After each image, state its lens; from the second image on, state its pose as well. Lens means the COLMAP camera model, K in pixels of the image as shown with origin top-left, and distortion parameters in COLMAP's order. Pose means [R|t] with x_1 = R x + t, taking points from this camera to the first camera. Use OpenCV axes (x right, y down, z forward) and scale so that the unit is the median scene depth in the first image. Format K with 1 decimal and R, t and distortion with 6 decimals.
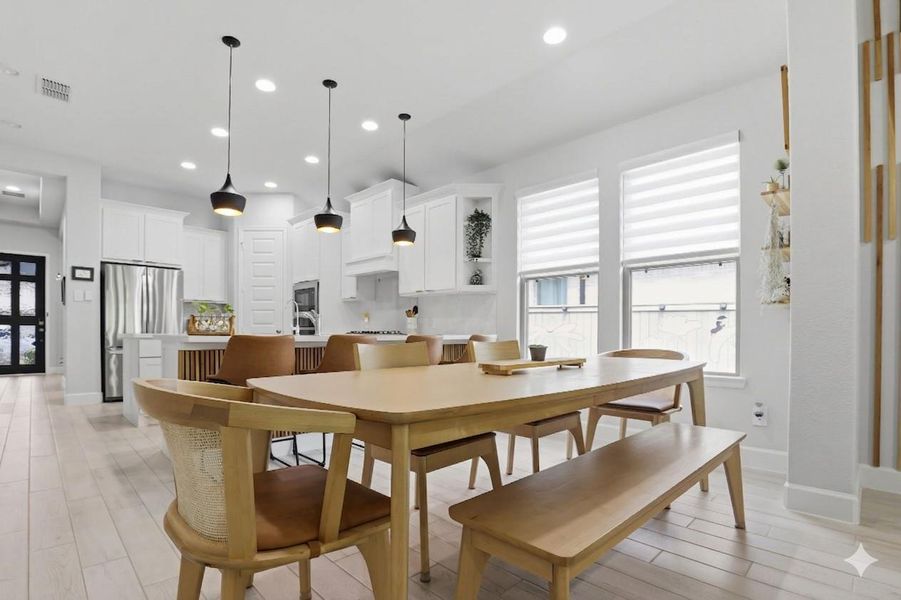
lens RADIAL K [[433.7, 0, 440.1], [0, 433.7, 335.1], [0, 0, 1]] dist [-0.027311, 0.003659]
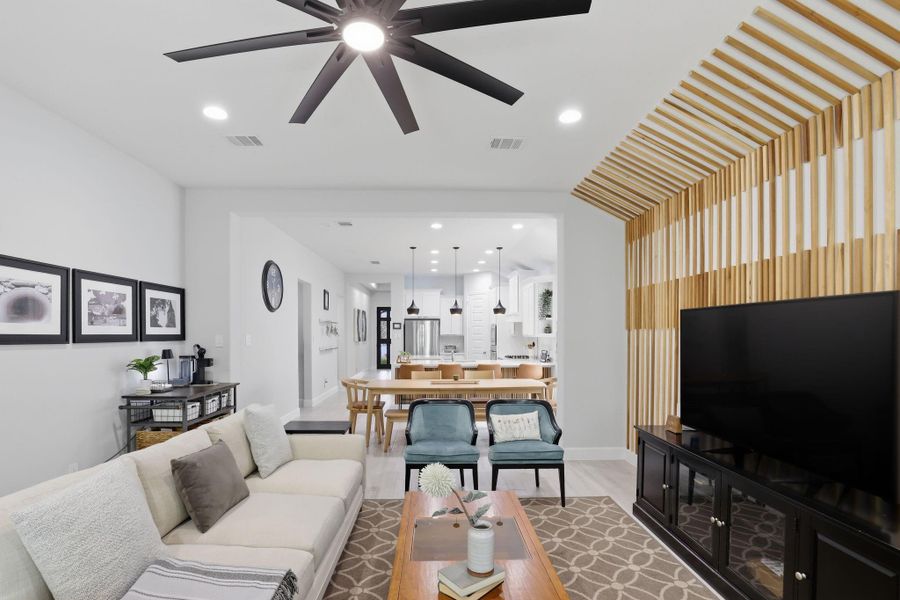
lens RADIAL K [[433.2, 0, 443.7], [0, 433.2, 334.4], [0, 0, 1]] dist [-0.027311, 0.003659]
pose [[0.742542, -0.003934, -0.669788, 0.787024], [0.002603, 0.999992, -0.002987, -0.090760], [0.669794, 0.000475, 0.742547, -0.461455]]
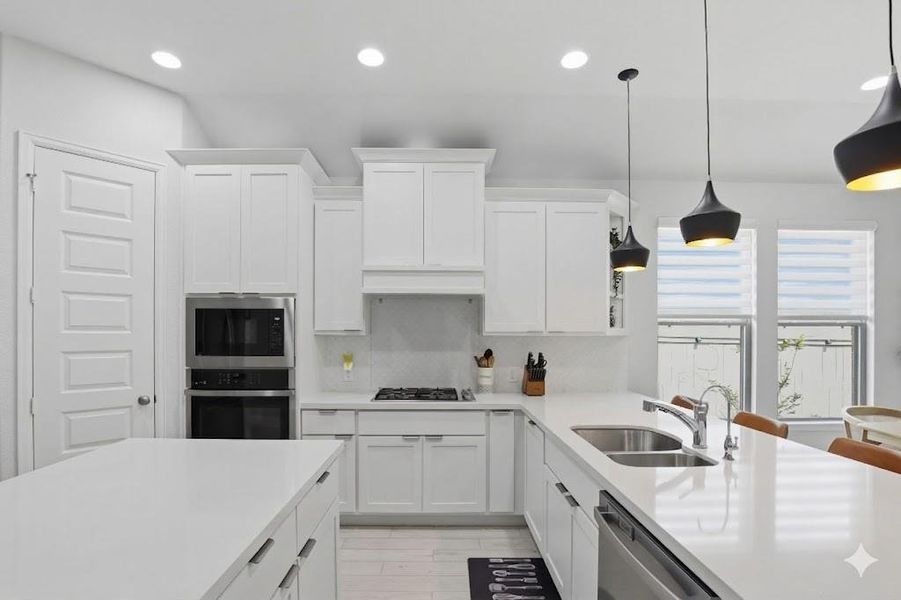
lens RADIAL K [[433.7, 0, 440.8], [0, 433.7, 329.2], [0, 0, 1]] dist [-0.027311, 0.003659]
pose [[0.696734, 0.004985, 0.717312, -0.567017], [0.002827, 0.999949, -0.009695, -0.089941], [-0.717324, 0.008783, 0.696684, 0.580698]]
